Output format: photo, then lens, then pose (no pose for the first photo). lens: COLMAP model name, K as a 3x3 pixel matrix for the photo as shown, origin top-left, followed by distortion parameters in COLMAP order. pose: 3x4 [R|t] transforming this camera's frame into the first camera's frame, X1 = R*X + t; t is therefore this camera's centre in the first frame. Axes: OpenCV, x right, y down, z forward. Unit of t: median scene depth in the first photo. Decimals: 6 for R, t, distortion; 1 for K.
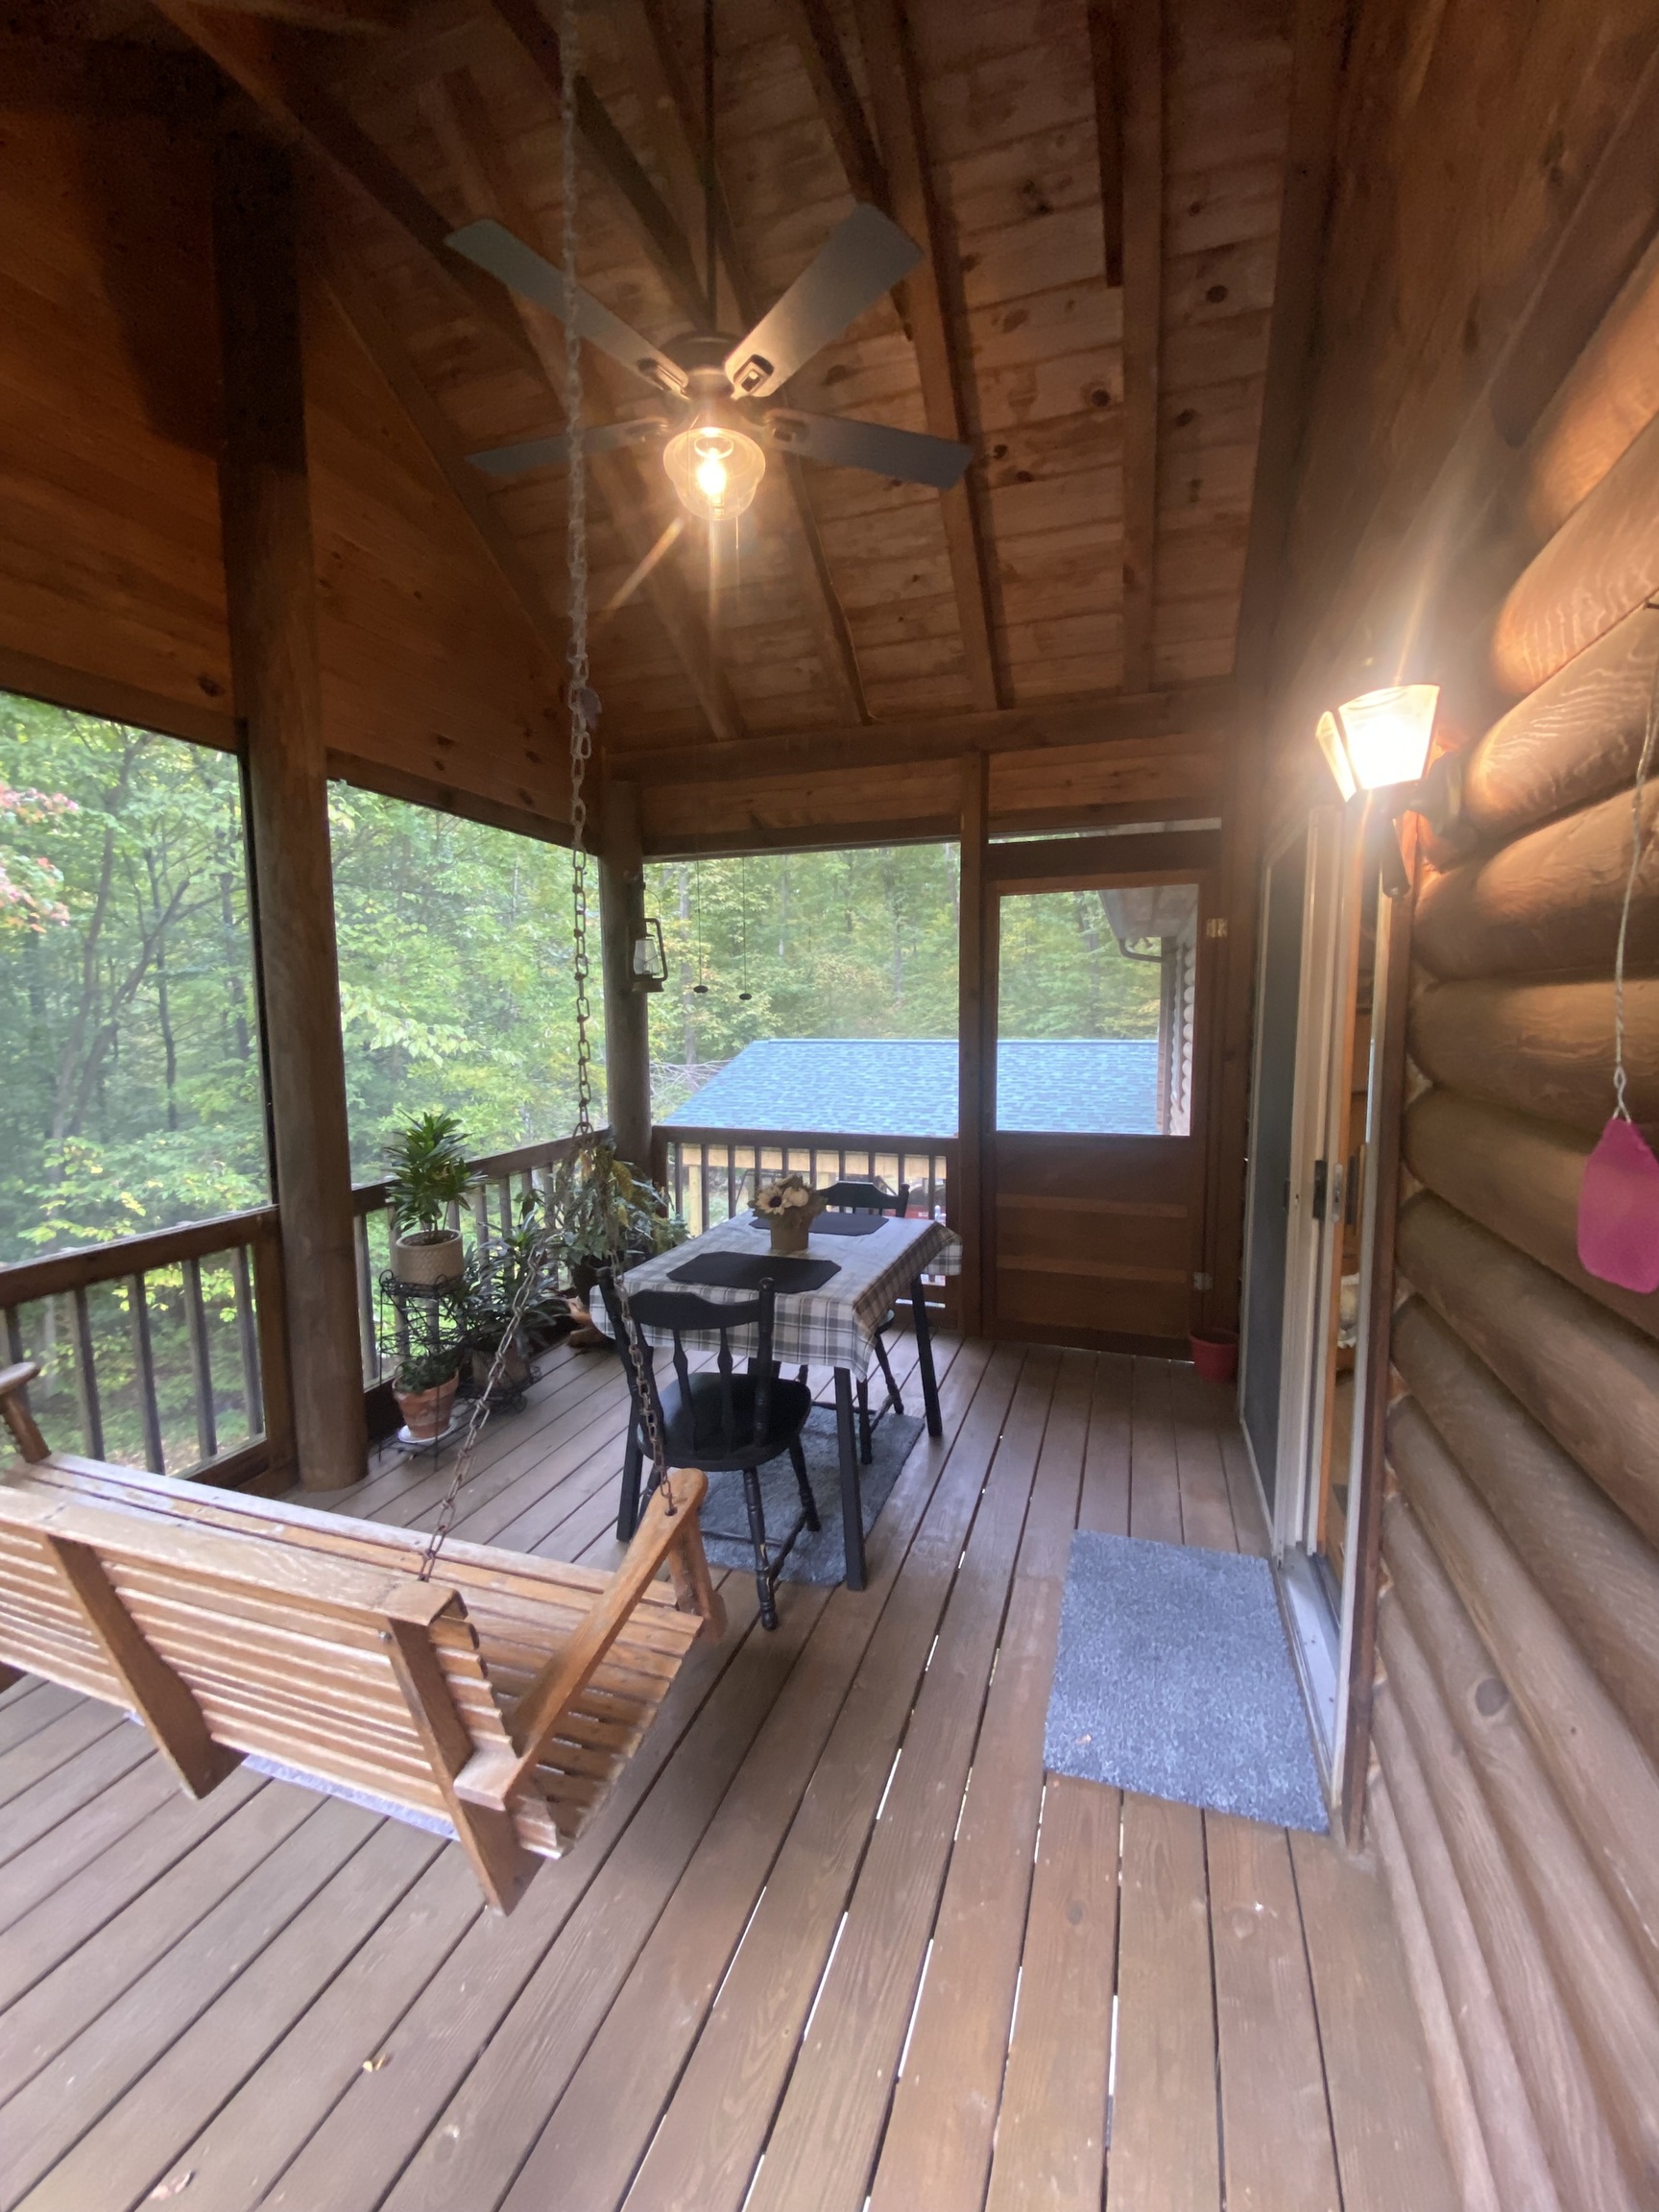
lens RADIAL K [[896.4, 0, 823.3], [0, 896.4, 1103.7], [0, 0, 1]] dist [0.033379, -0.026832]
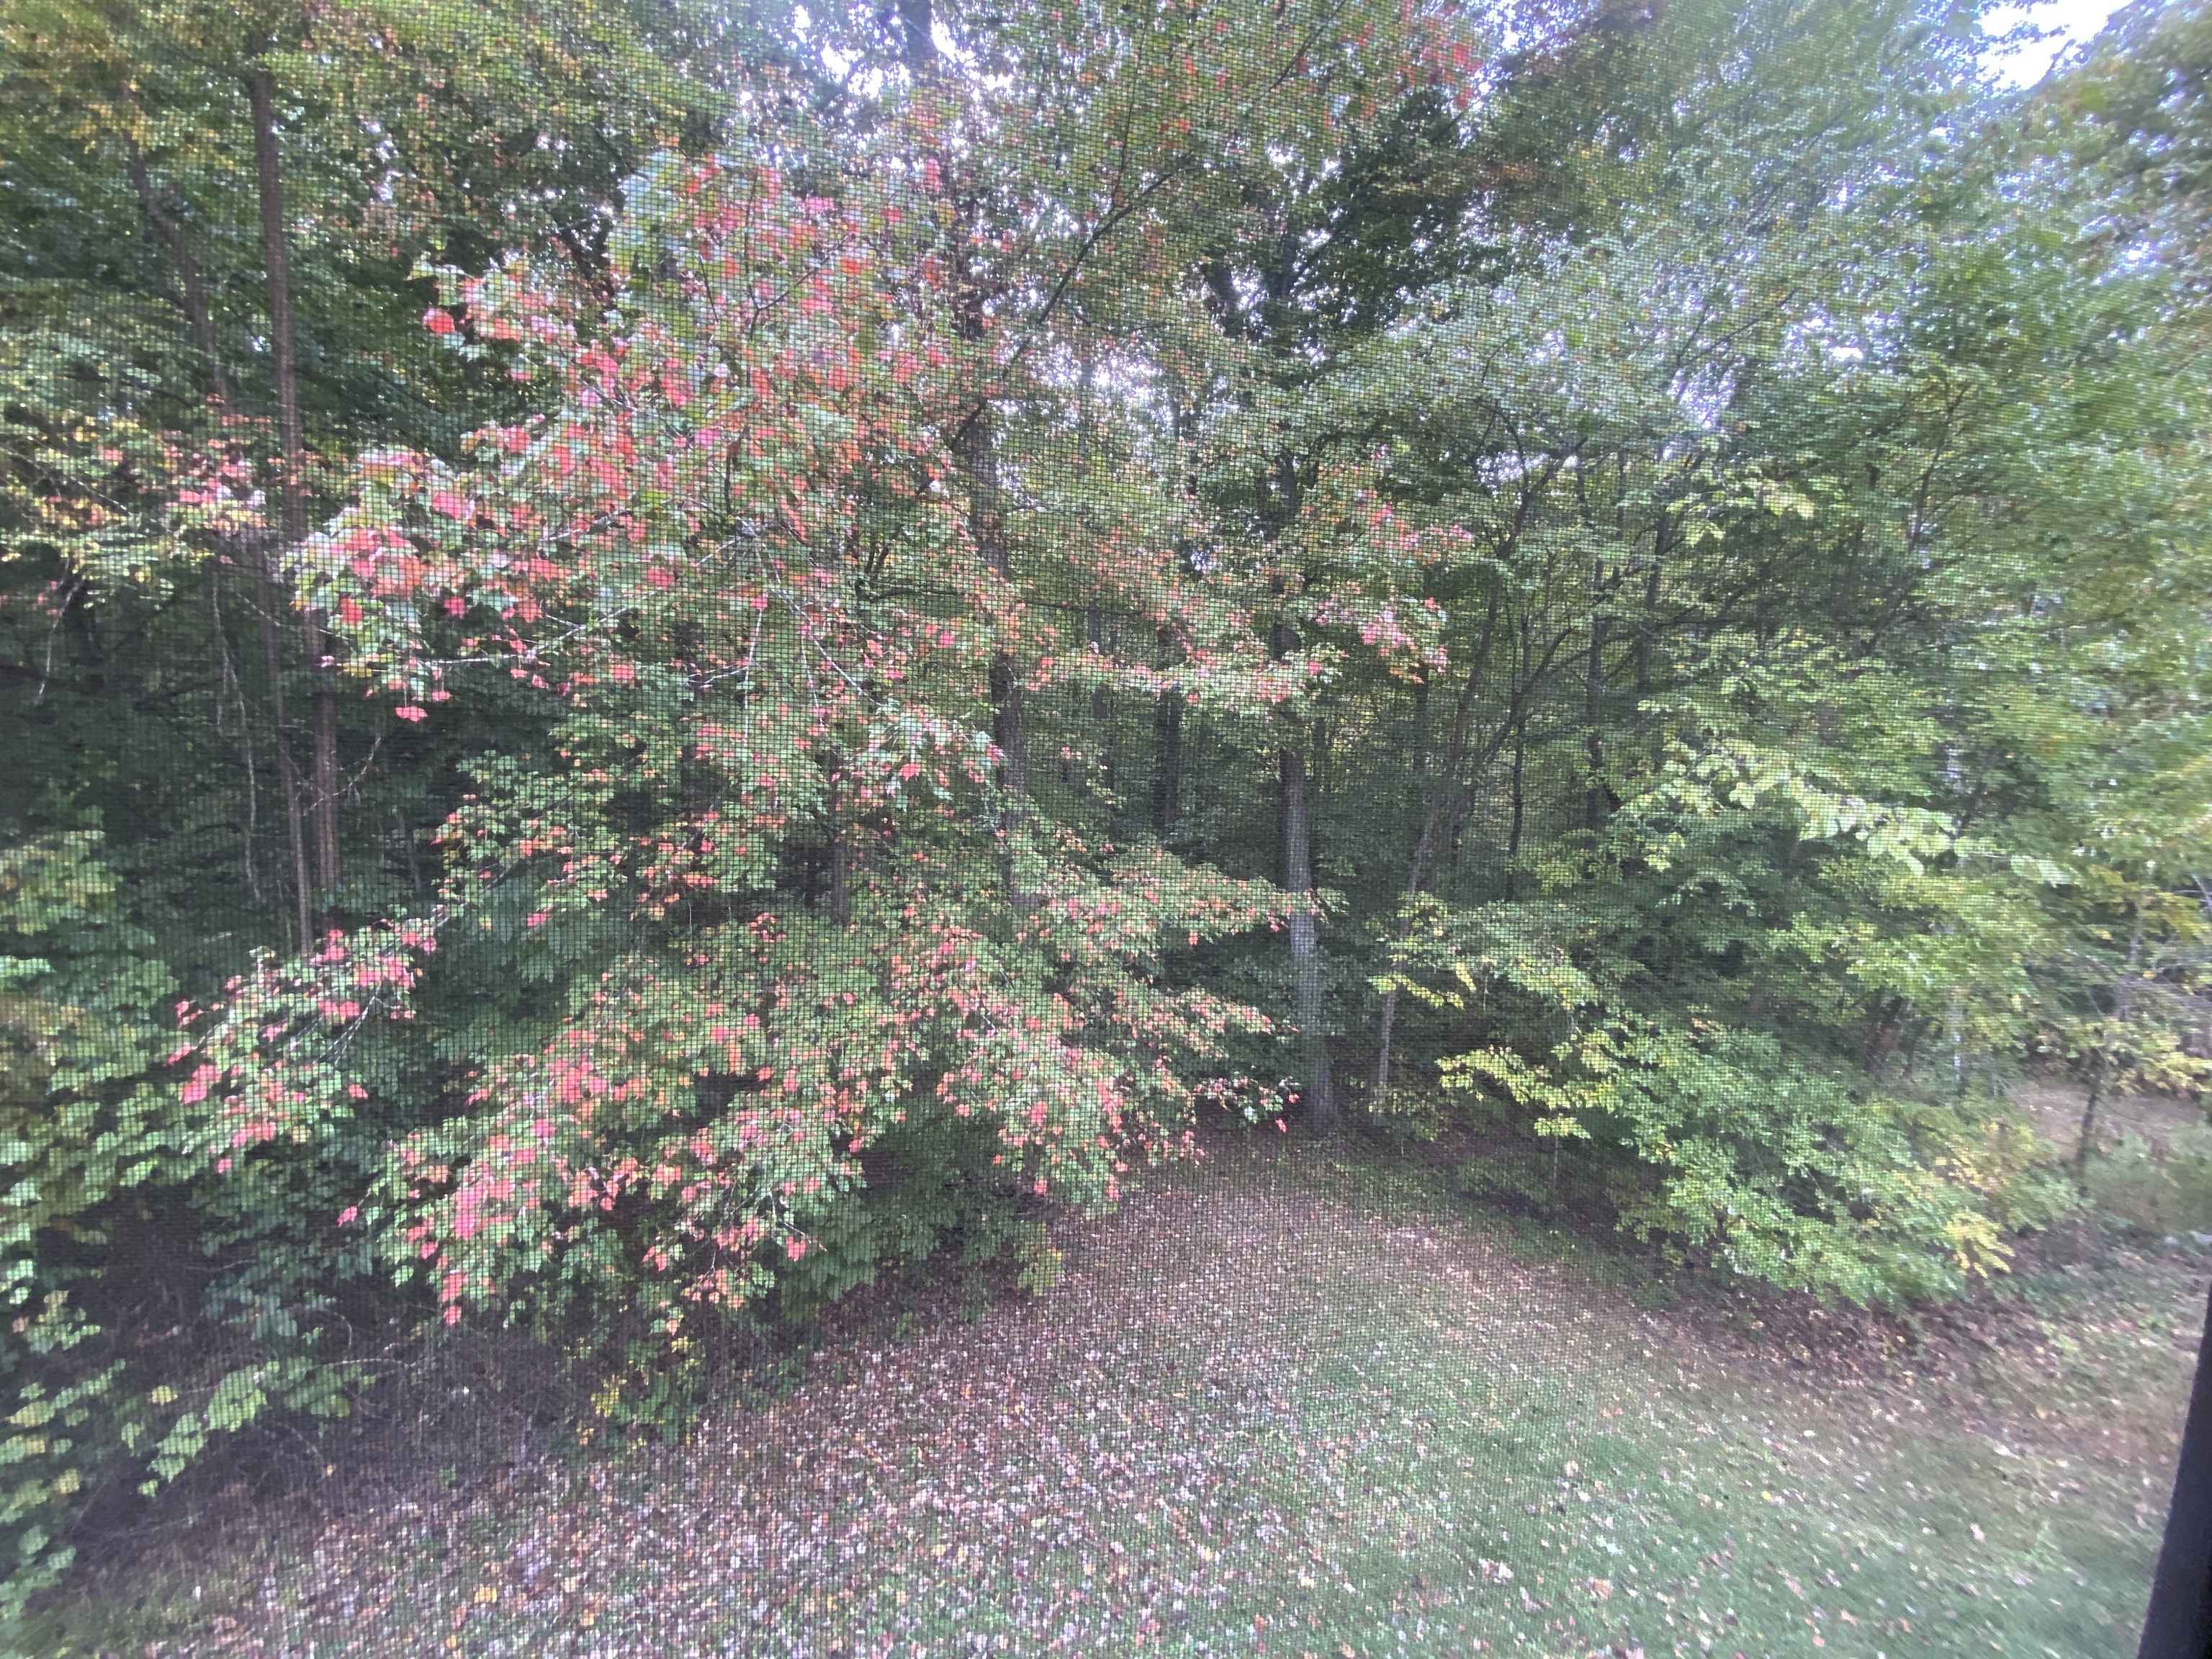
lens RADIAL K [[896.4, 0, 1102.0], [0, 896.4, 827.4], [0, 0, 1]] dist [0.033379, -0.026832]
pose [[0.491873, 0.086015, -0.866408, -0.143662], [-0.126805, 0.991575, 0.026451, -0.018006], [0.861383, 0.096854, 0.498636, 0.185345]]
